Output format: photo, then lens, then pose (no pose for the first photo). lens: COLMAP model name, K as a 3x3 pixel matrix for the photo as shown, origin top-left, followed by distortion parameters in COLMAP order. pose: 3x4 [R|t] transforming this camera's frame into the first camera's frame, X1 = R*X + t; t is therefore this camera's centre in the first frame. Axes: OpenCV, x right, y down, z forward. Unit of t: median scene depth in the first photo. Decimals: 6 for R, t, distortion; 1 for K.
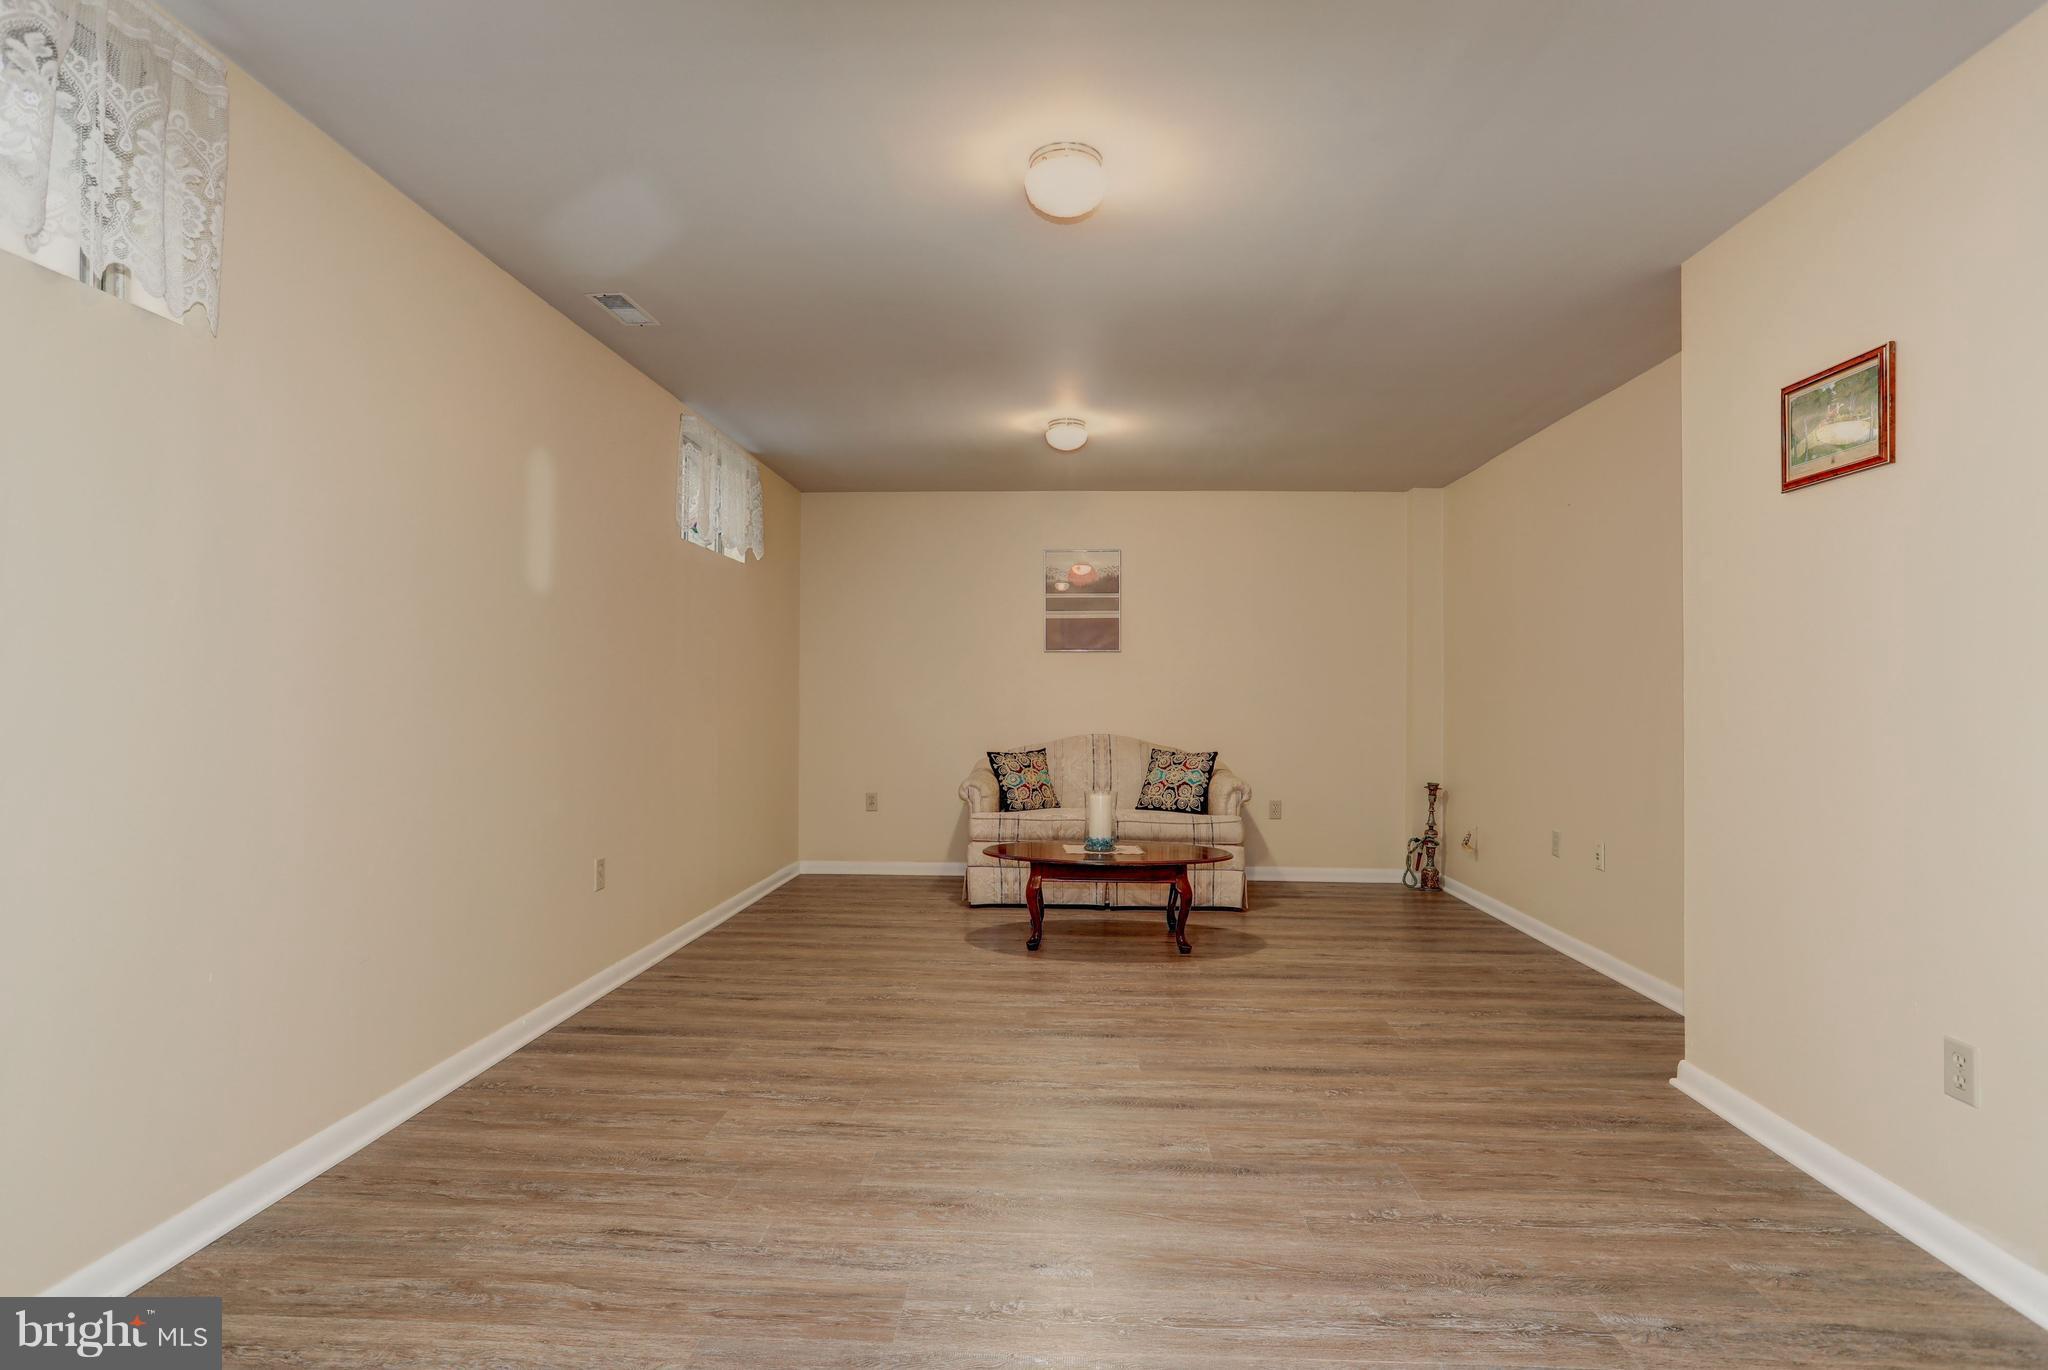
lens RADIAL K [[994.2, 0, 1028.7], [0, 994.2, 691.5], [0, 0, 1]] dist [-0.016808, 0.004590]
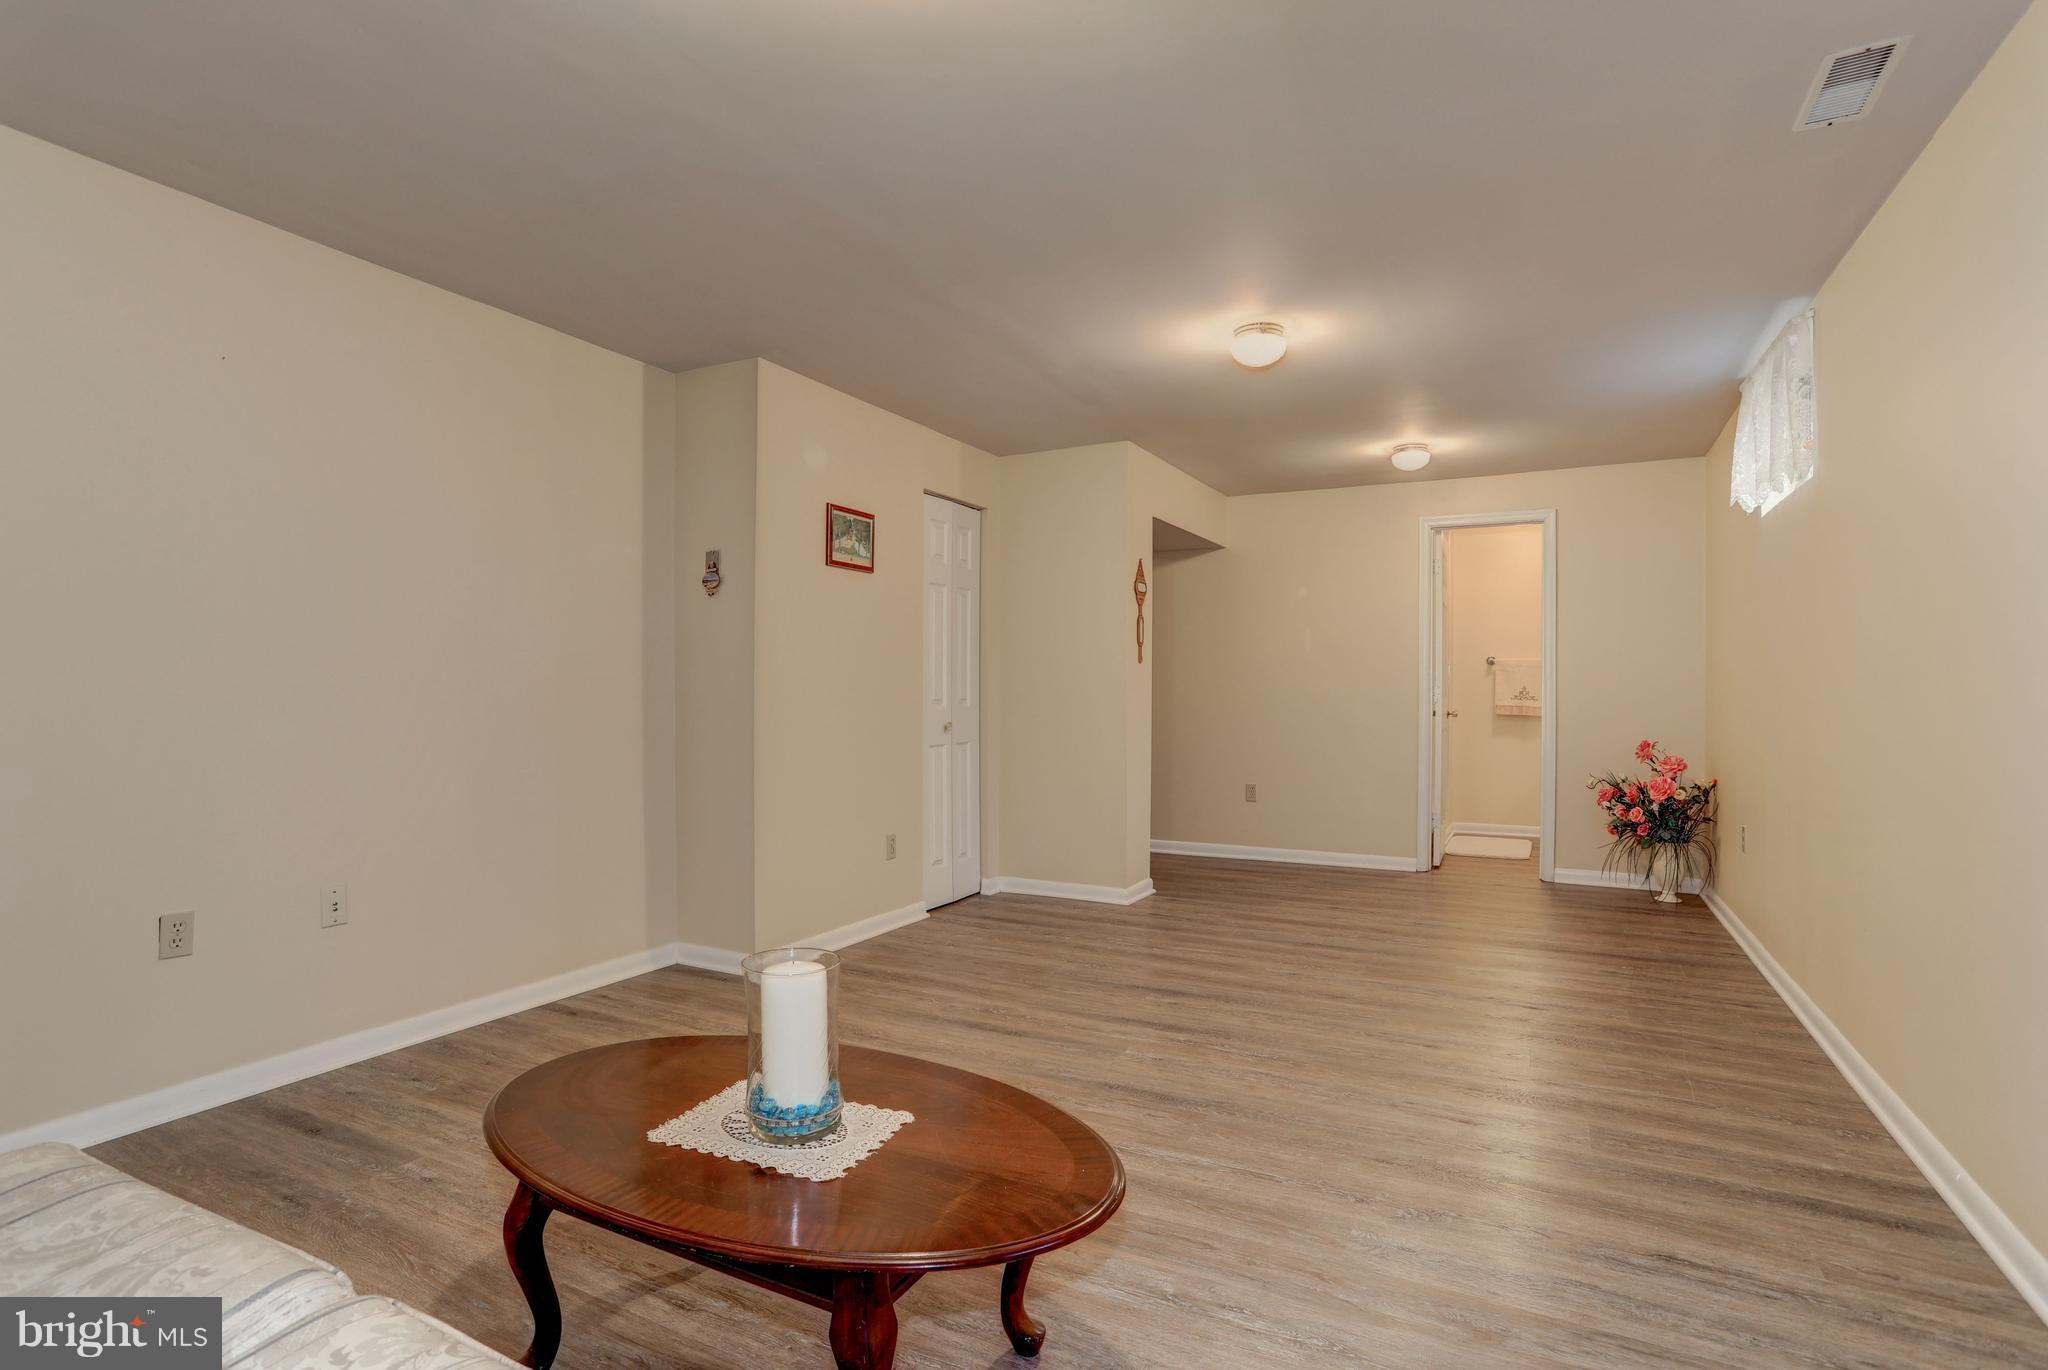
lens RADIAL K [[994.2, 0, 1046.5], [0, 994.2, 693.4], [0, 0, 1]] dist [-0.016808, 0.004590]
pose [[-0.914106, -0.010843, 0.405331, -0.251661], [-0.013718, 0.999897, -0.004189, 0.020003], [-0.405243, -0.009389, -0.914161, 2.224056]]
